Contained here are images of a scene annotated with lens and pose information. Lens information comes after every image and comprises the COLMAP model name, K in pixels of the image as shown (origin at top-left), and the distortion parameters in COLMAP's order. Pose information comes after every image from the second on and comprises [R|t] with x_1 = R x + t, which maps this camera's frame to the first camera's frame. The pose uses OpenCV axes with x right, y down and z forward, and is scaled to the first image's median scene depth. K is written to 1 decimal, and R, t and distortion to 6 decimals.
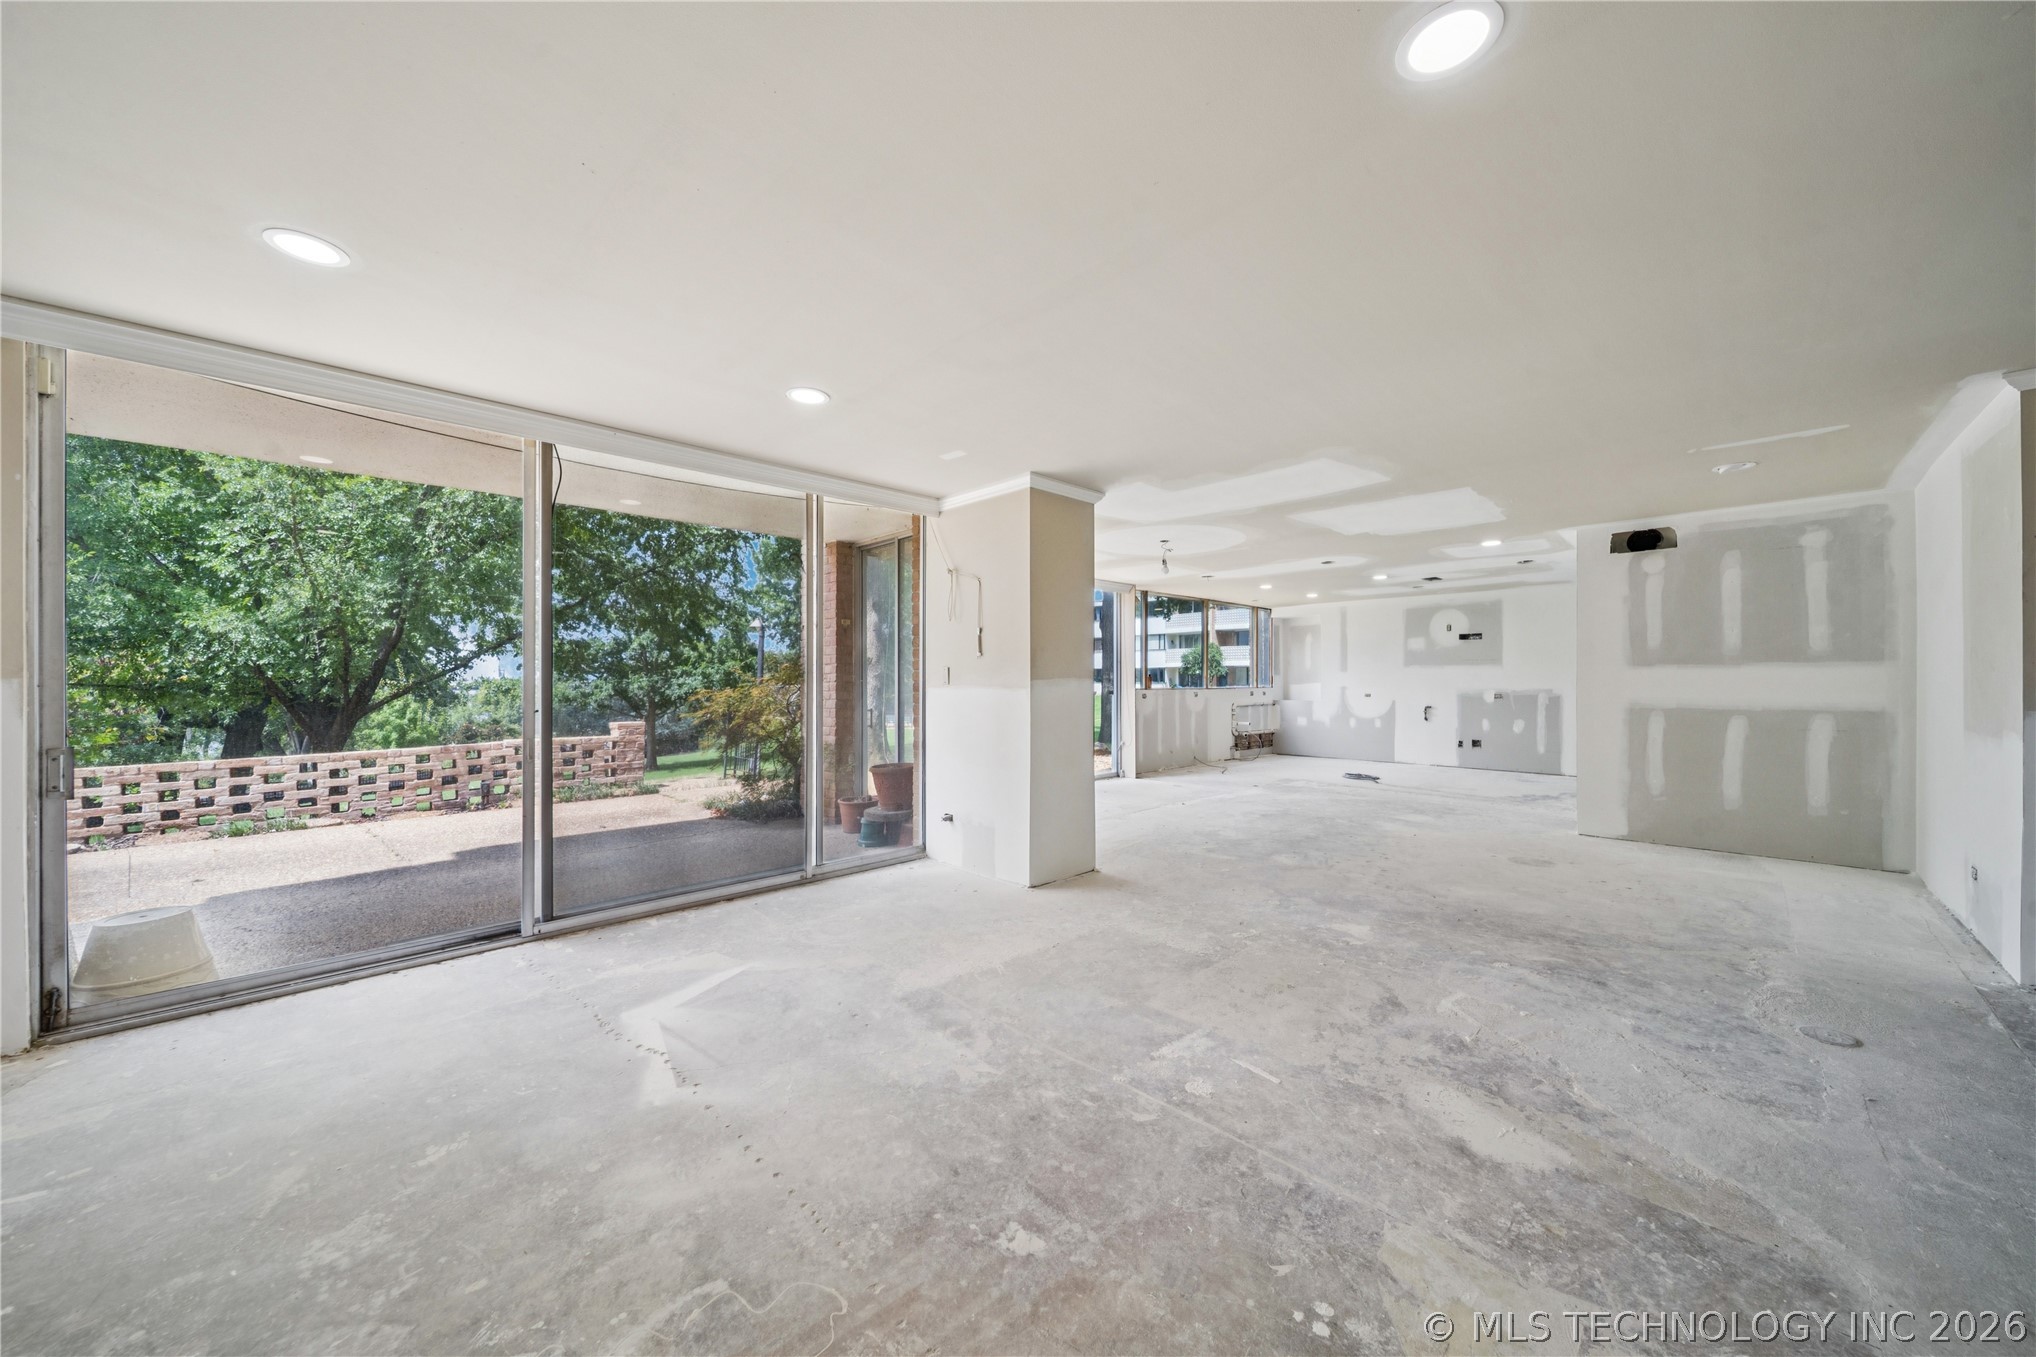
lens RADIAL K [[715.3, 0, 1020.9], [0, 715.3, 684.2], [0, 0, 1]] dist [0.000816, -0.000176]
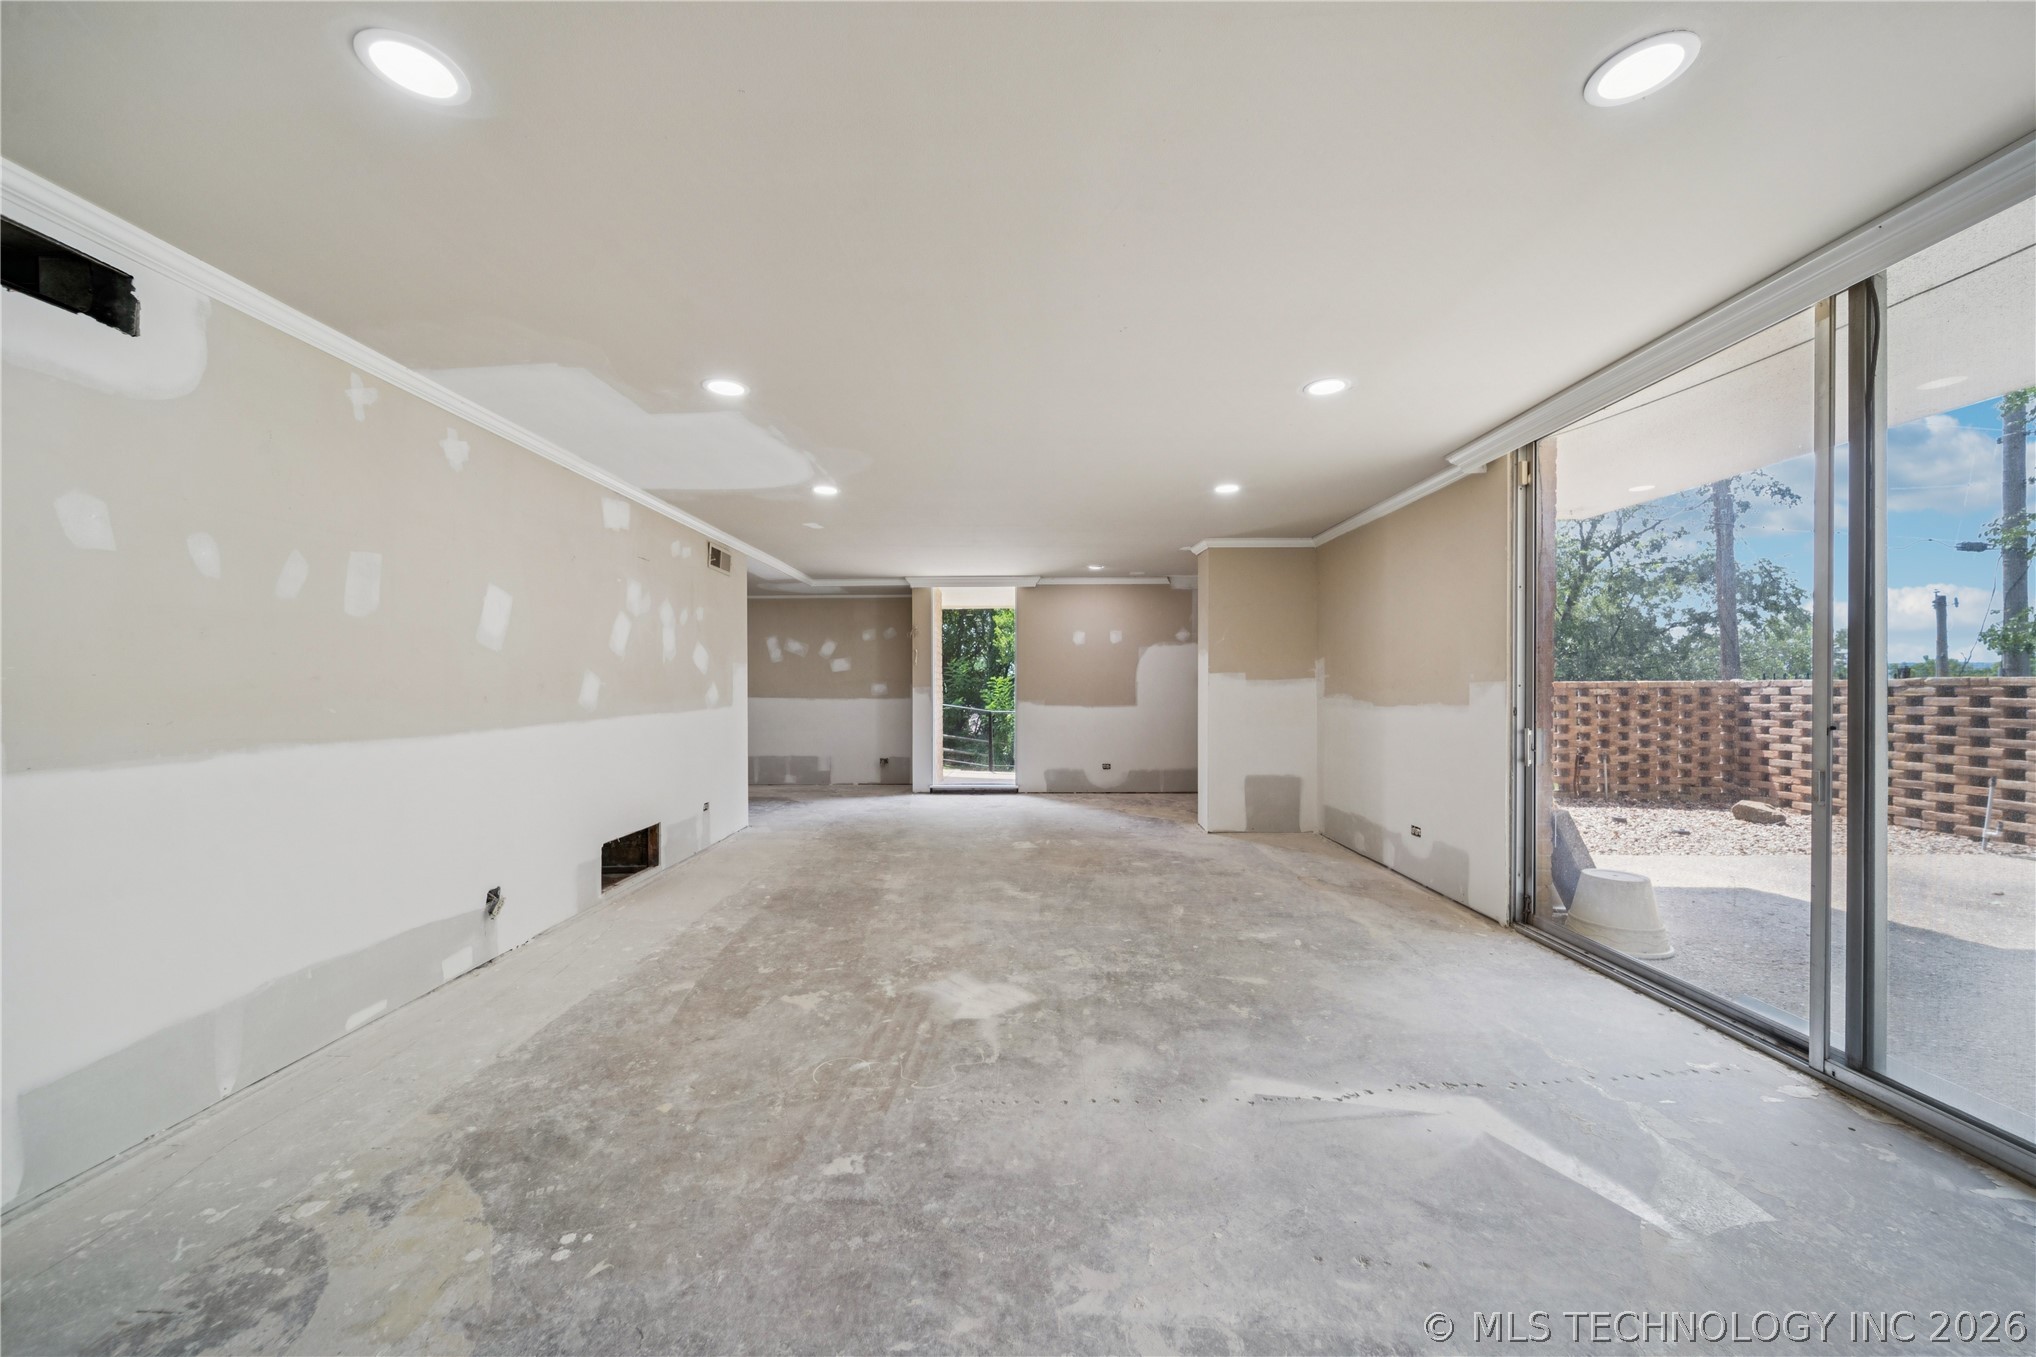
lens RADIAL K [[722.0, 0, 1018.0], [0, 722.0, 678.5], [0, 0, 1]] dist [0.004507, -0.000170]
pose [[-0.706169, -0.000852, -0.708043, 0.100917], [0.004183, 0.999977, -0.005375, -0.001747], [0.708031, -0.006758, -0.706149, 0.322615]]
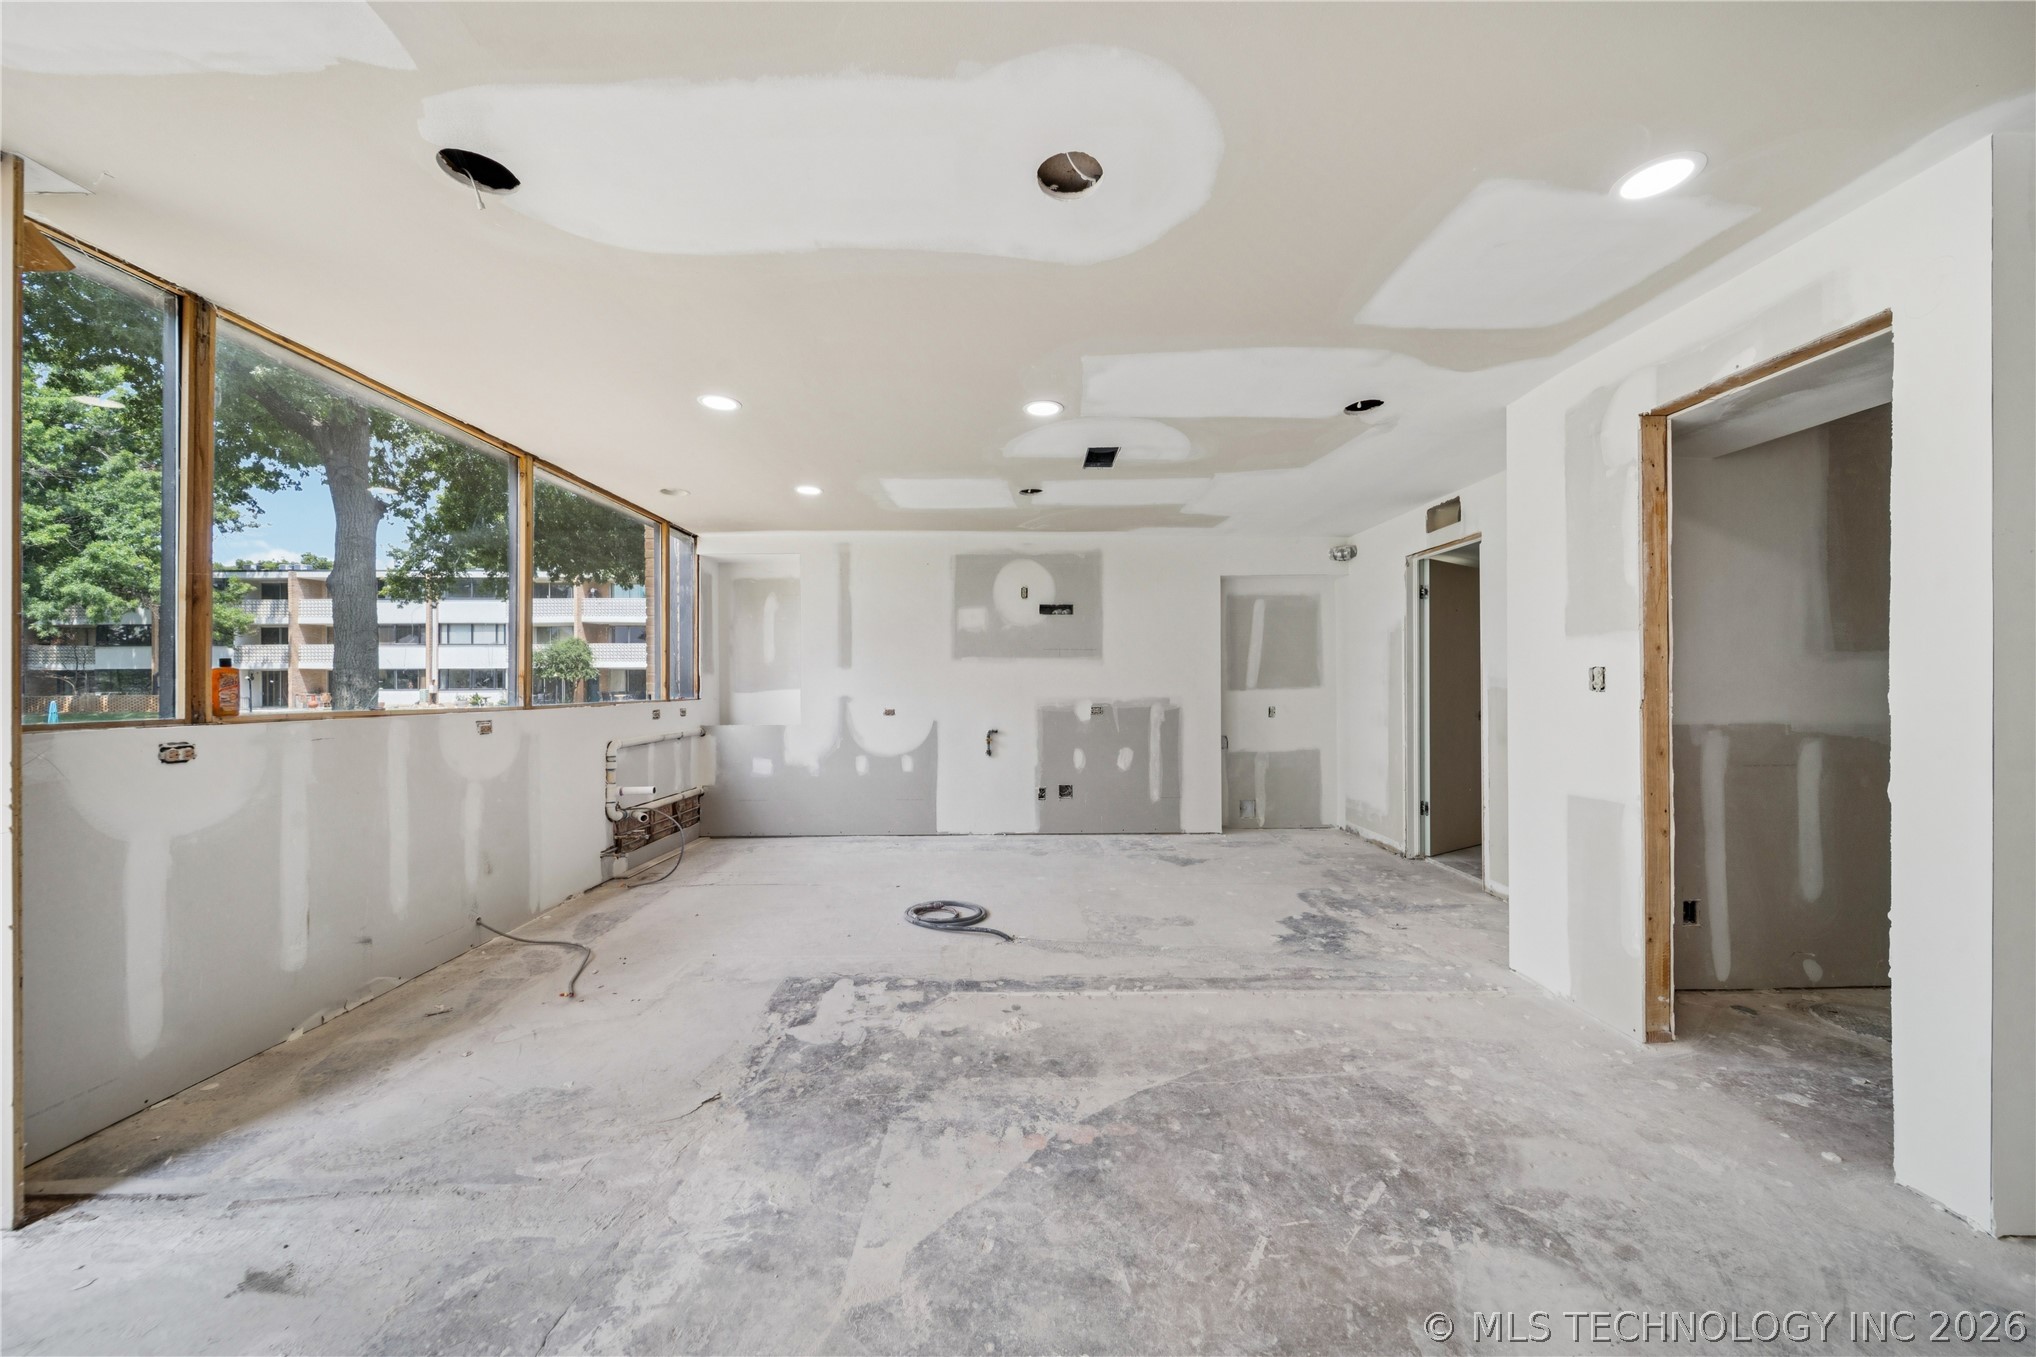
lens RADIAL K [[715.3, 0, 1020.9], [0, 715.3, 684.2], [0, 0, 1]] dist [0.000816, -0.000176]
pose [[0.687220, -0.000880, 0.726449, 0.187783], [0.005946, 0.999973, -0.004414, -0.002882], [-0.726425, 0.007353, 0.687206, 0.637079]]
